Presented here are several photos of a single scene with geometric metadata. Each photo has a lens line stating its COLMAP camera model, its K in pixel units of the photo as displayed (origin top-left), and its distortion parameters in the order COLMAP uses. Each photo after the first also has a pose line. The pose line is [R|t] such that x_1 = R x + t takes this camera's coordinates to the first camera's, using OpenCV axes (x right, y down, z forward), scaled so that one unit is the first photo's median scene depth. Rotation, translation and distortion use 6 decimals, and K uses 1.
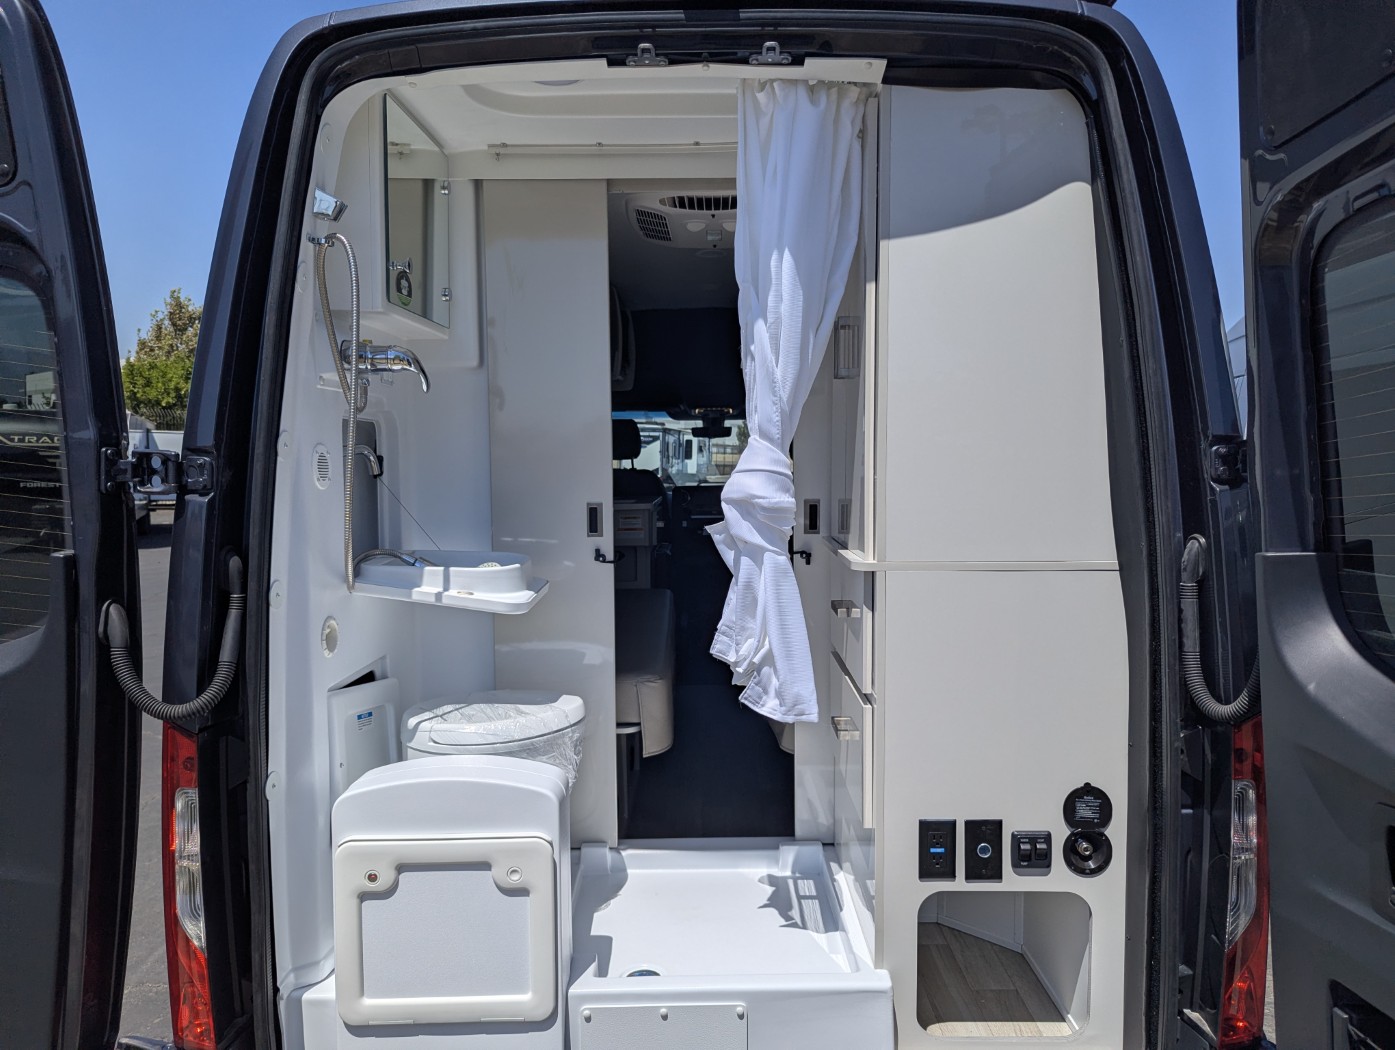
lens RADIAL K [[974.5, 0, 699.6], [0, 974.5, 524.2], [0, 0, 1]] dist [0.003984, -0.000943]
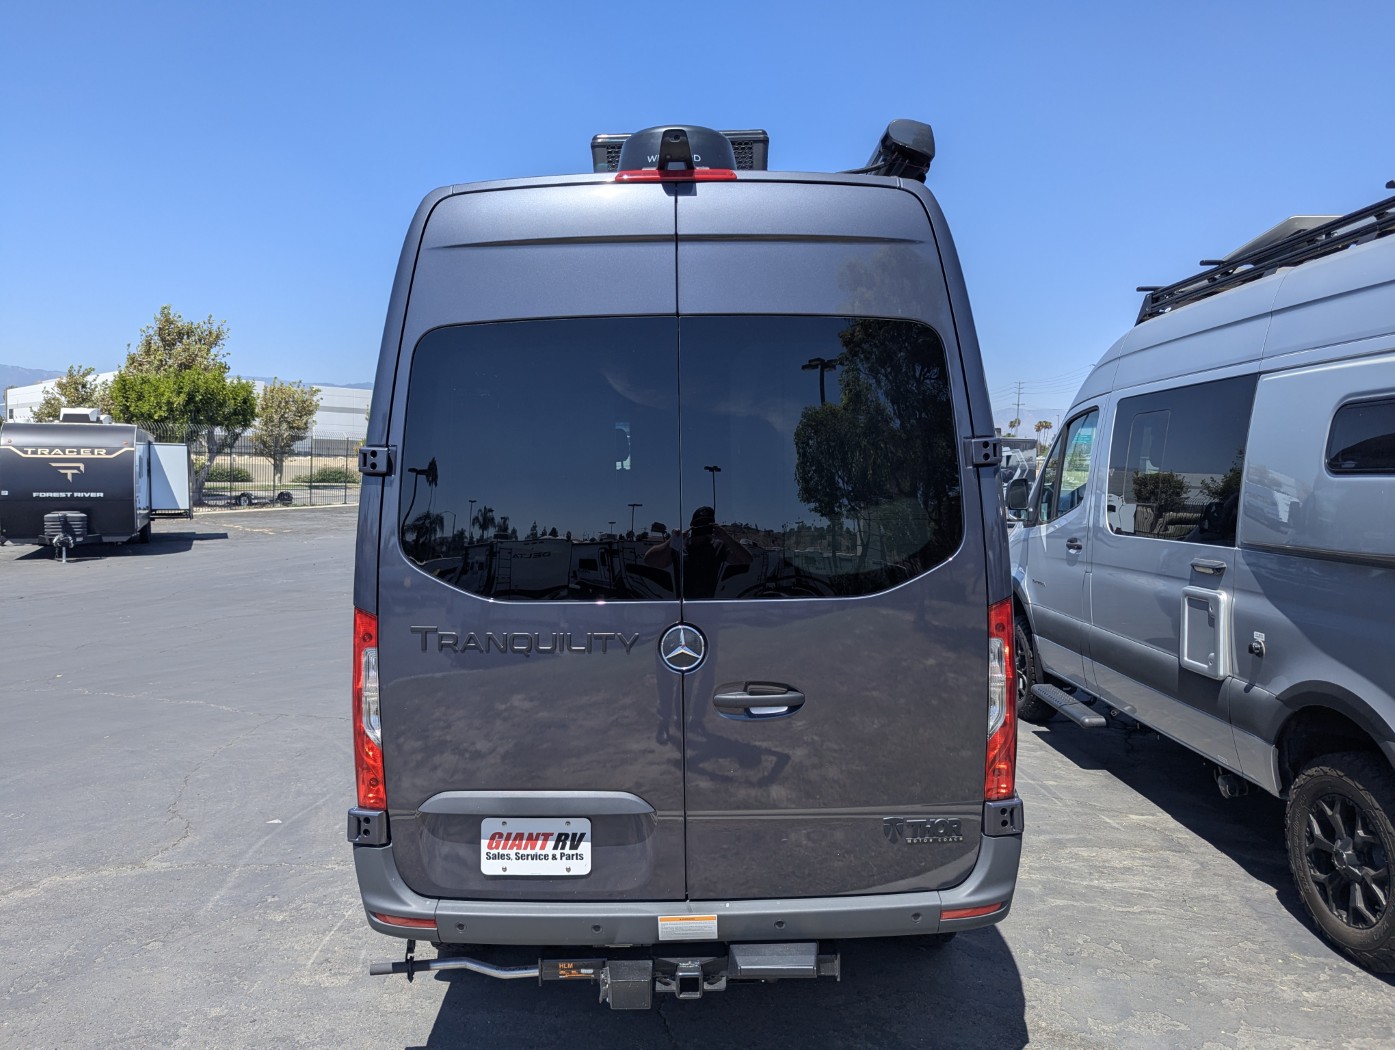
lens RADIAL K [[1014.1, 0, 697.7], [0, 1014.1, 541.1], [0, 0, 1]] dist [-0.001291, 0.000038]
pose [[0.999800, -0.005356, 0.019254, 0.001667], [0.005343, 0.999985, 0.000717, 0.041243], [-0.019257, -0.000614, 0.999814, -0.346015]]
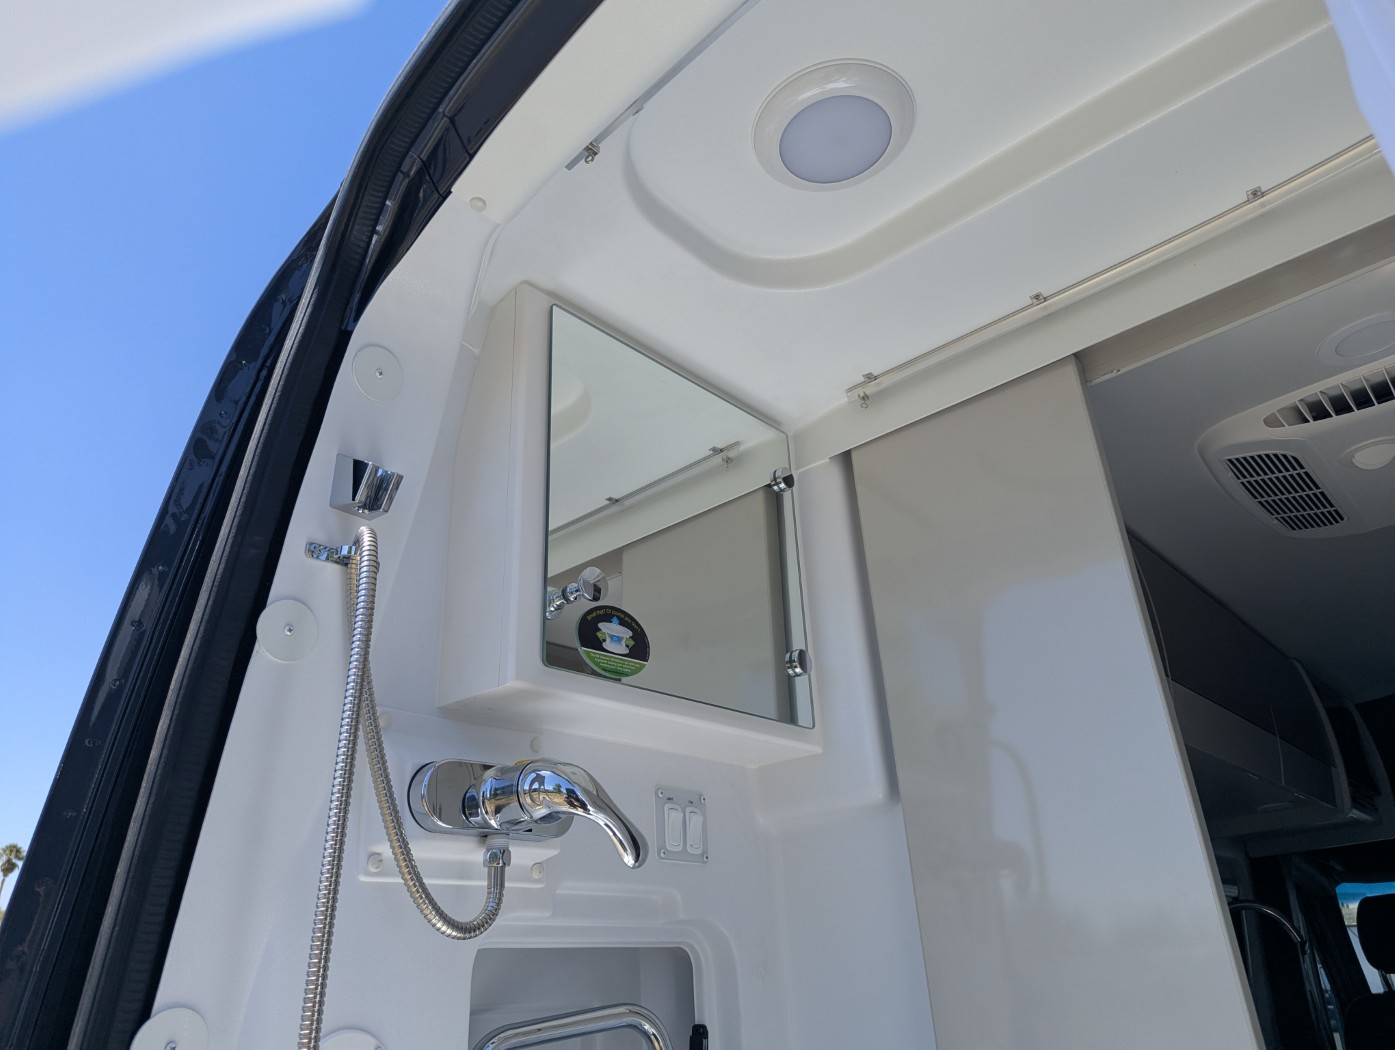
lens RADIAL K [[990.9, 0, 703.0], [0, 990.9, 522.4], [0, 0, 1]] dist [-0.000447, -0.025345]
pose [[0.753714, -0.321952, -0.572941, 0.017950], [0.006744, 0.875531, -0.483114, -0.049968], [0.657167, 0.360266, 0.662072, 0.570359]]
